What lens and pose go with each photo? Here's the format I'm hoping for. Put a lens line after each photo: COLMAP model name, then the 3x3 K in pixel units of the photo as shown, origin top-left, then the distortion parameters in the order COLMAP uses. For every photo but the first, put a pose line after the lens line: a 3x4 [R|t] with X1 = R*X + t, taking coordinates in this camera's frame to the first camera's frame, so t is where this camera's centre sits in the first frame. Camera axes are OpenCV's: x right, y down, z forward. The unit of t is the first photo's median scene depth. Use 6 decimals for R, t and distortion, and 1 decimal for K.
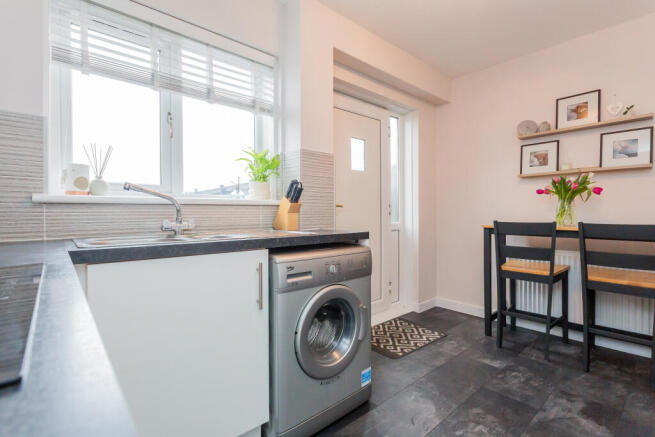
lens RADIAL K [[314.1, 0, 328.4], [0, 314.1, 217.5], [0, 0, 1]] dist [0.001268, -0.000050]
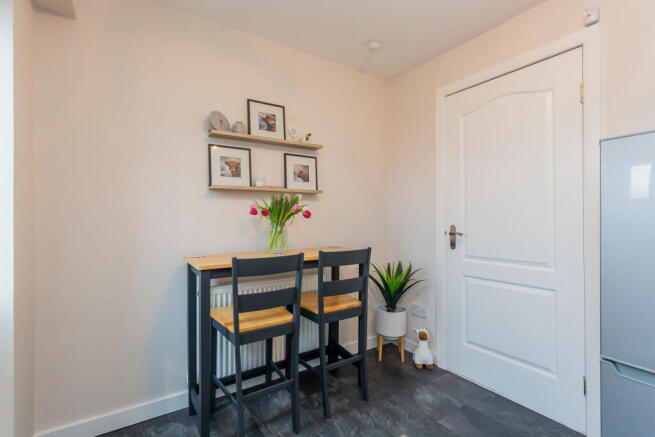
lens RADIAL K [[314.1, 0, 326.3], [0, 314.1, 217.0], [0, 0, 1]] dist [0.001268, -0.000050]
pose [[0.151043, 0.000858, 0.988527, -0.057896], [0.012643, 0.999916, -0.002799, -0.065938], [-0.988446, 0.012921, 0.151019, 0.713768]]
